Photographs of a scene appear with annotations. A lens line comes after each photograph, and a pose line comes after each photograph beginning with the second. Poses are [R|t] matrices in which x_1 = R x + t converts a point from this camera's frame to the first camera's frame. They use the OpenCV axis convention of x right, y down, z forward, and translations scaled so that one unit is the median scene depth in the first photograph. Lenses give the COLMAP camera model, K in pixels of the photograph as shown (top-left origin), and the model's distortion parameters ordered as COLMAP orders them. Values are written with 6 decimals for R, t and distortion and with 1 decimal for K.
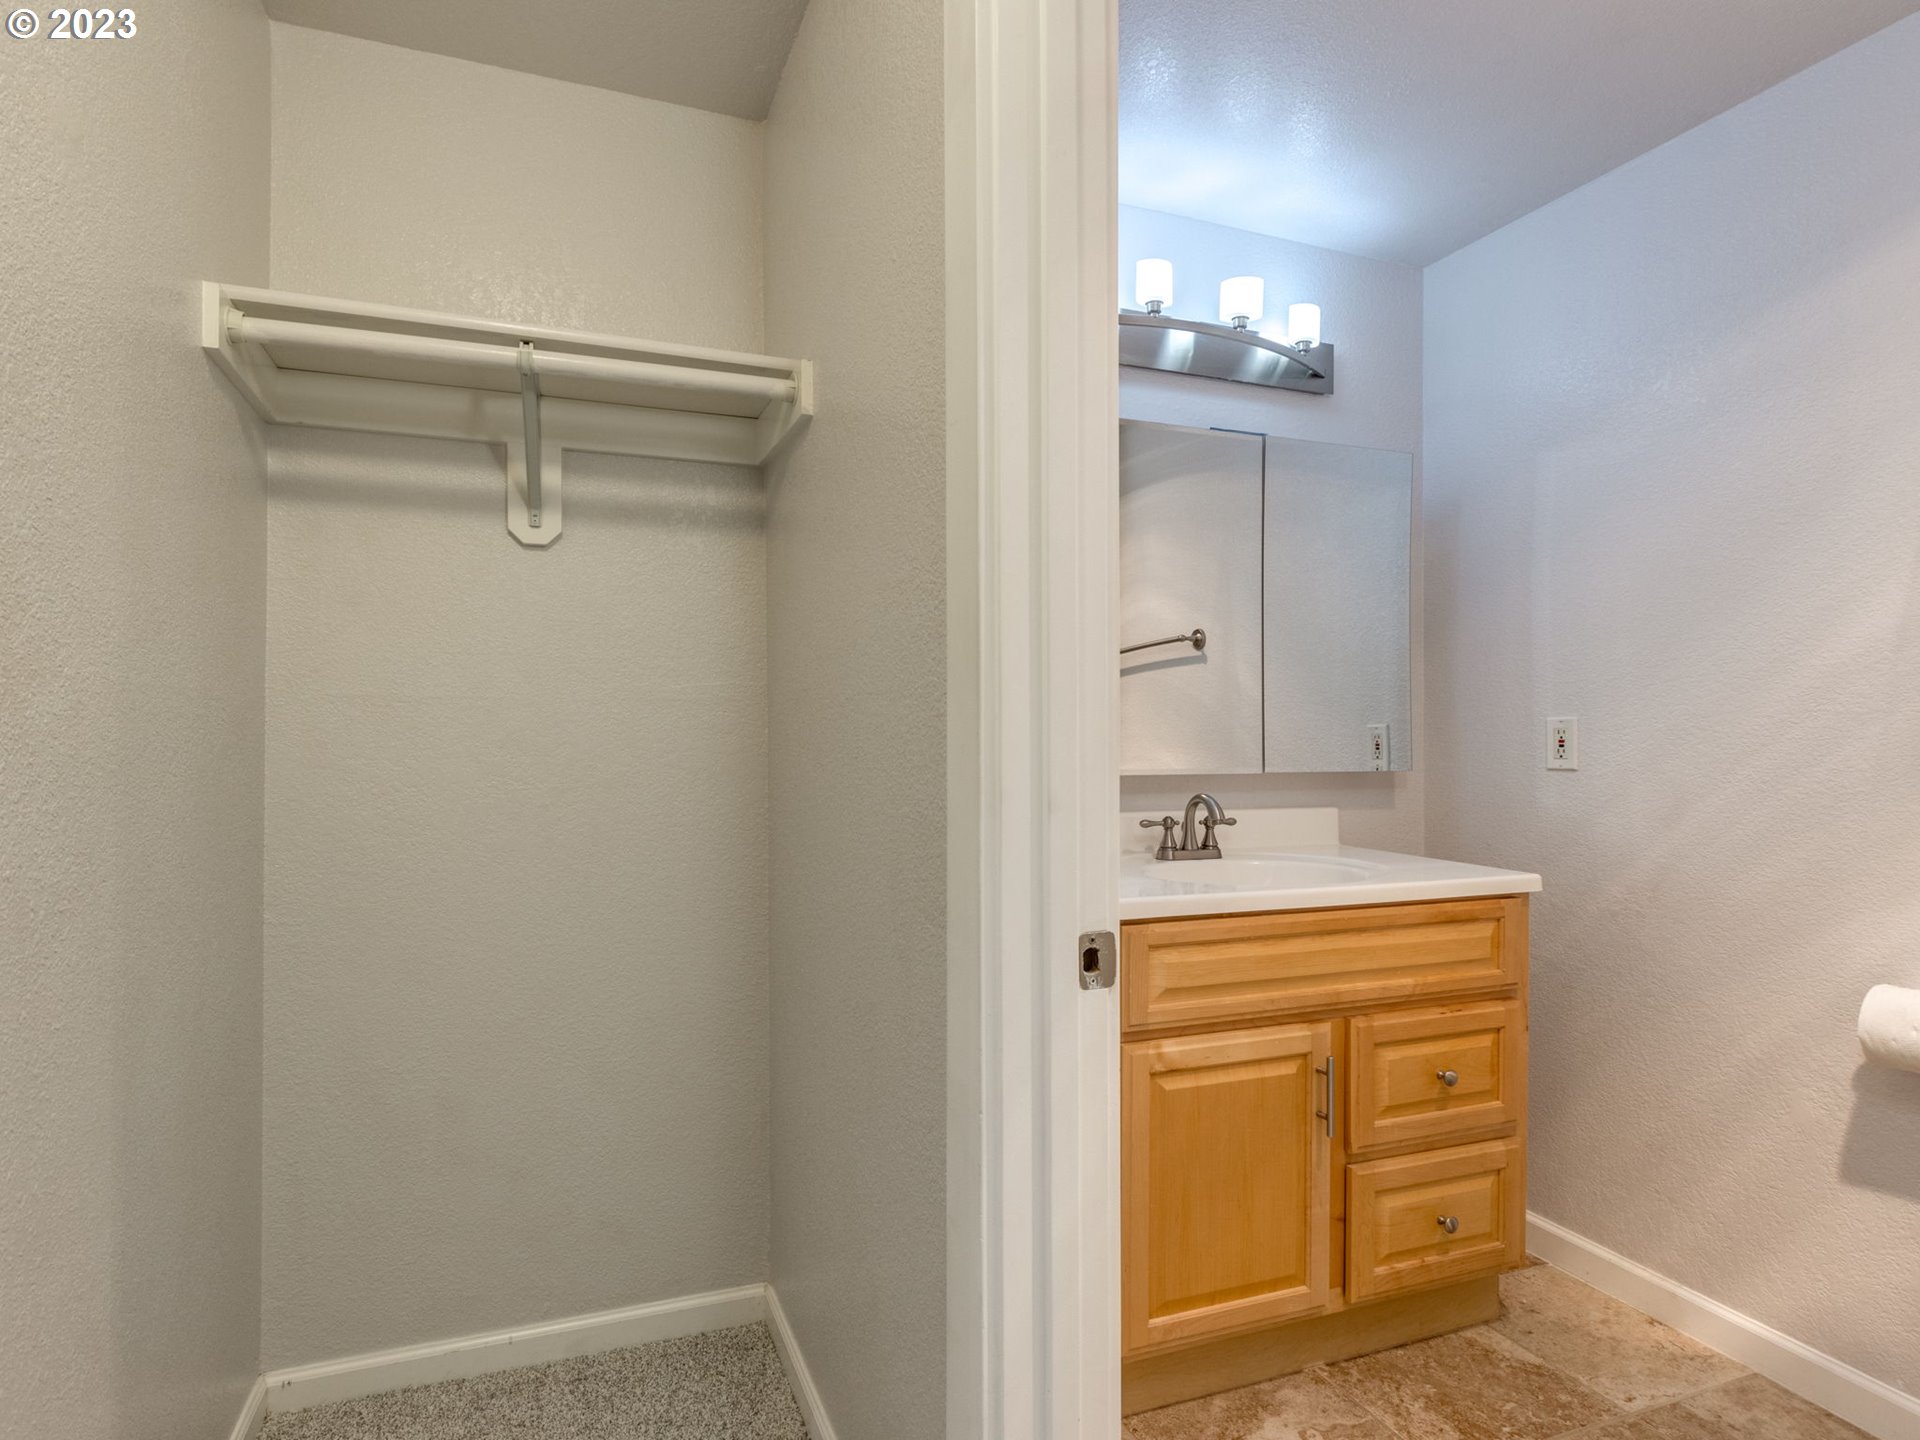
lens RADIAL K [[1035.9, 0, 893.0], [0, 1035.9, 726.5], [0, 0, 1]] dist [-0.008674, 0.001159]
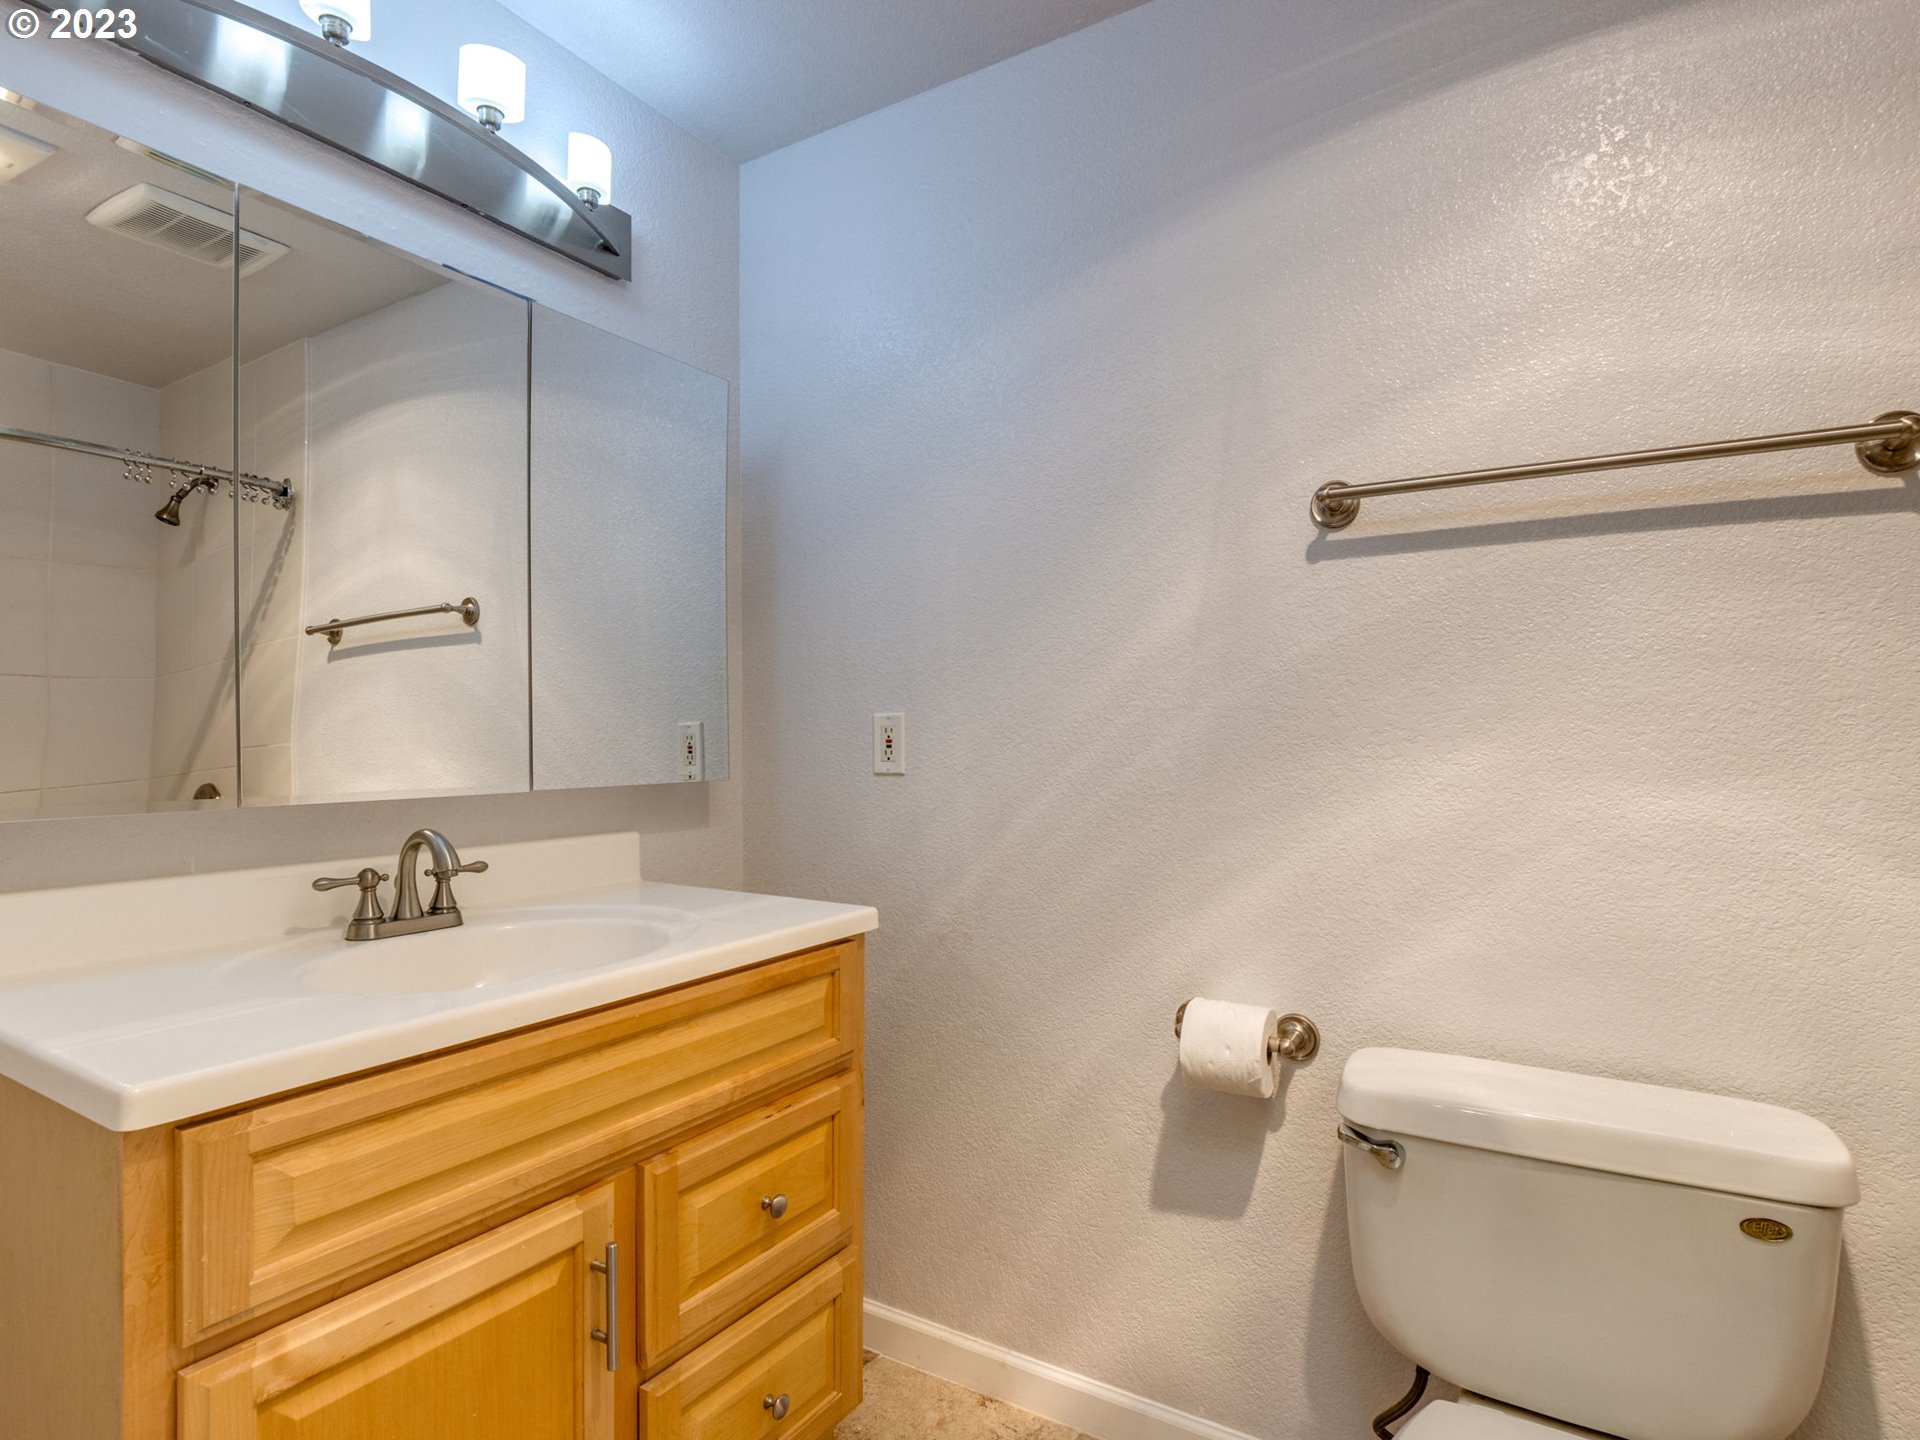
lens RADIAL K [[1021.5, 0, 958.5], [0, 1021.5, 730.5], [0, 0, 1]] dist [0.001519, -0.002092]
pose [[0.774524, -0.003628, 0.632534, 0.178001], [0.002025, 0.999993, 0.003255, 0.003064], [-0.632541, -0.001241, 0.774526, 0.351345]]
